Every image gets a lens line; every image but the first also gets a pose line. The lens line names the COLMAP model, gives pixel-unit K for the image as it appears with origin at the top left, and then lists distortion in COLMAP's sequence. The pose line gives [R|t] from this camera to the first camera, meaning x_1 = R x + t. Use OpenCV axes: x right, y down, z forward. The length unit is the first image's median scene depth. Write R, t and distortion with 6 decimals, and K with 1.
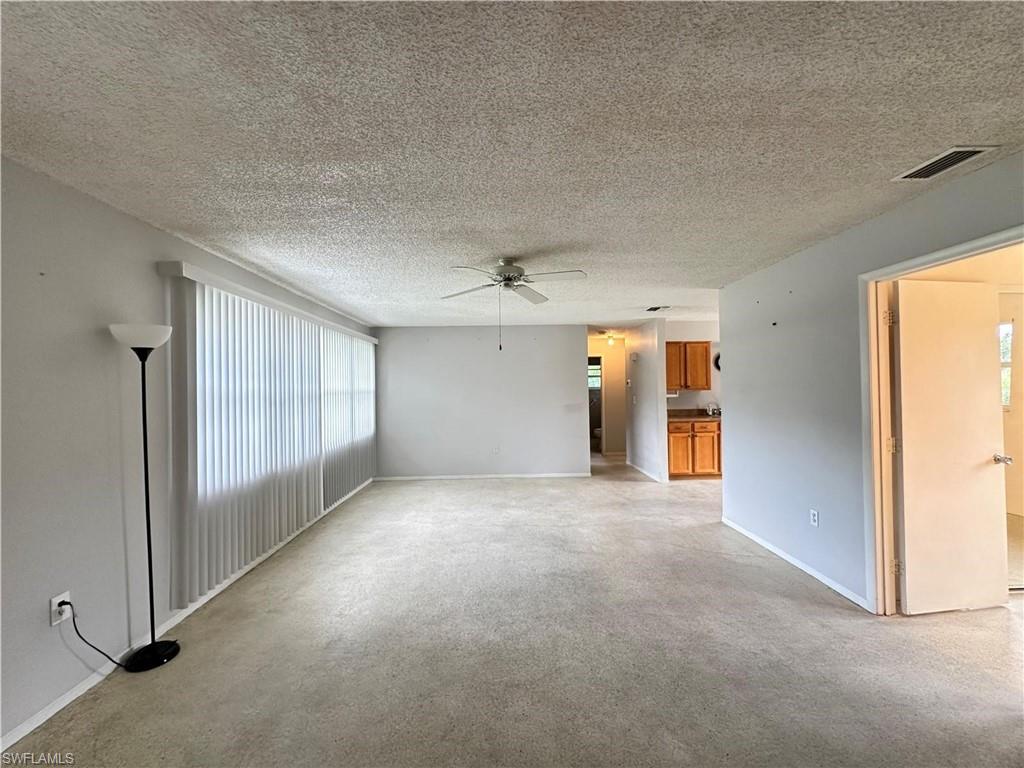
lens RADIAL K [[407.9, 0, 511.2], [0, 407.9, 381.0], [0, 0, 1]] dist [-0.002378, -0.000169]
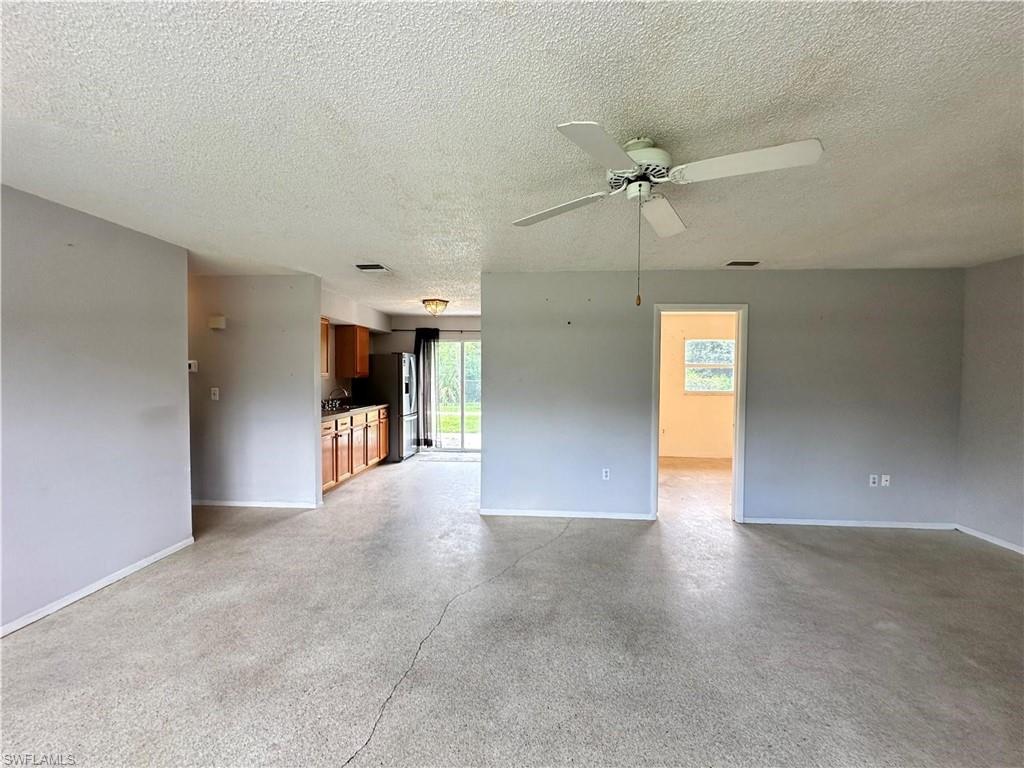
lens RADIAL K [[408.4, 0, 515.2], [0, 408.4, 381.6], [0, 0, 1]] dist [-0.002238, 0.000326]
pose [[0.089642, -0.009834, 0.995926, -0.542089], [-0.025910, 0.999590, 0.012203, 0.019621], [-0.995637, -0.026899, 0.089350, 1.036736]]
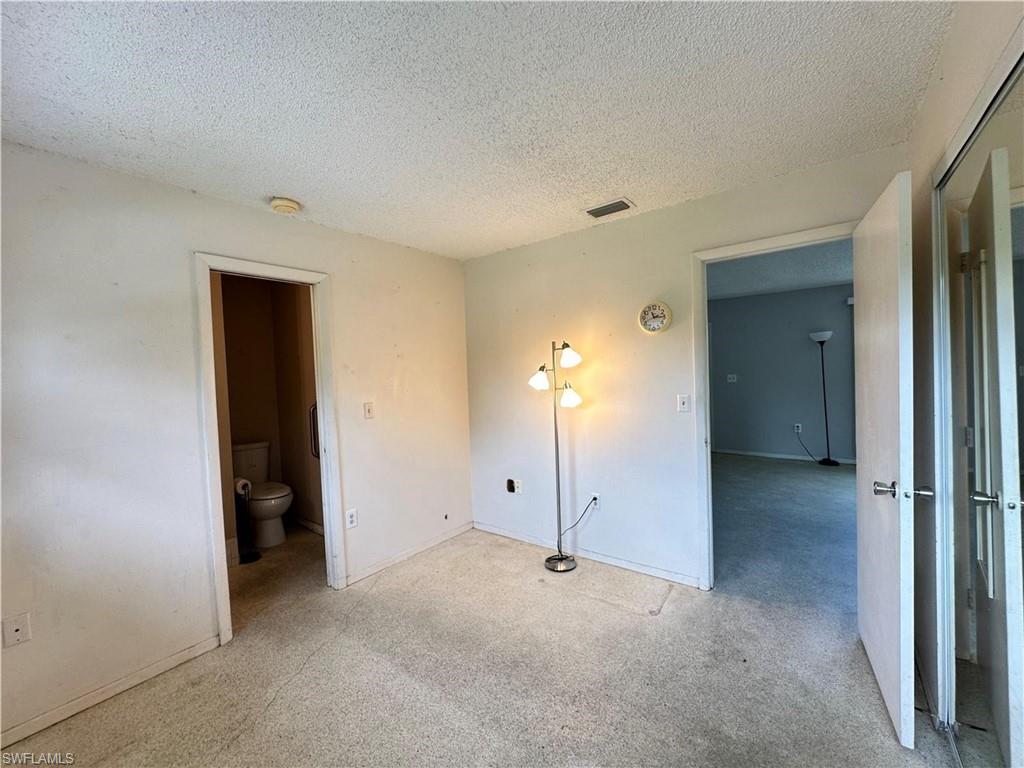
lens RADIAL K [[406.1, 0, 512.0], [0, 406.1, 384.0], [0, 0, 1]] dist [0.000041, 0.000140]
pose [[-0.629361, 0.063454, -0.774518, 1.465888], [0.063979, 0.997508, 0.029734, -0.008764], [0.774475, -0.030840, -0.631852, 0.702518]]
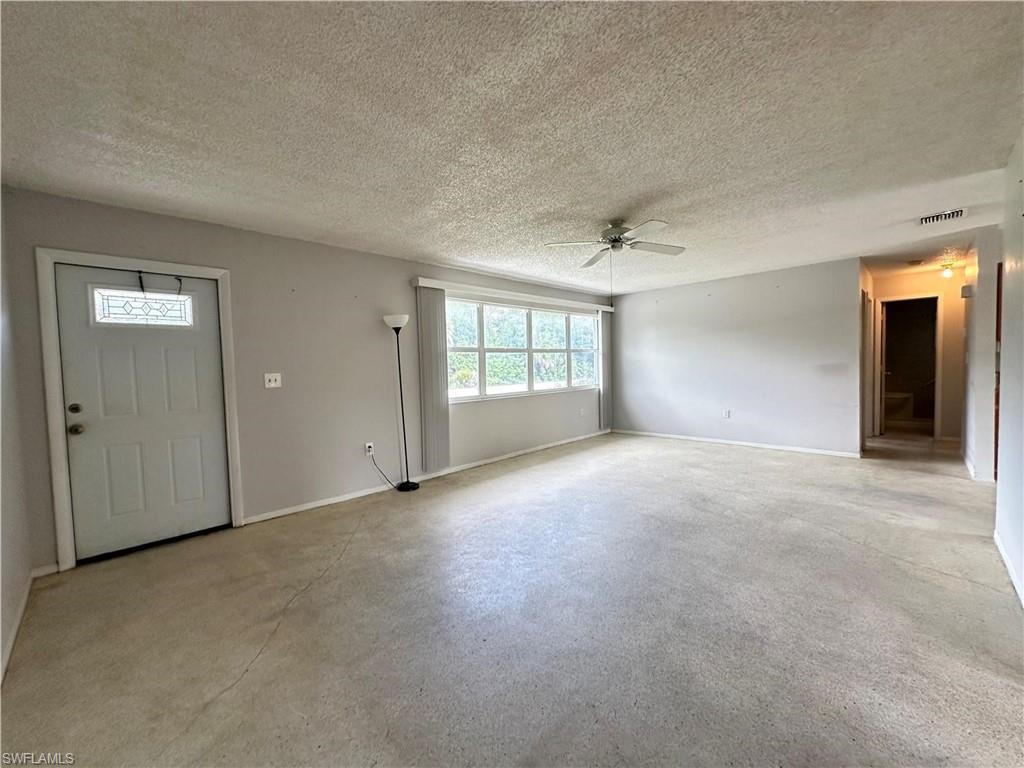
lens RADIAL K [[408.4, 0, 515.2], [0, 408.4, 381.6], [0, 0, 1]] dist [-0.002238, 0.000326]
pose [[0.696719, 0.024495, -0.716925, 0.548975], [0.030087, 0.997540, 0.063322, 0.042717], [0.716713, -0.065688, 0.694268, 0.029554]]
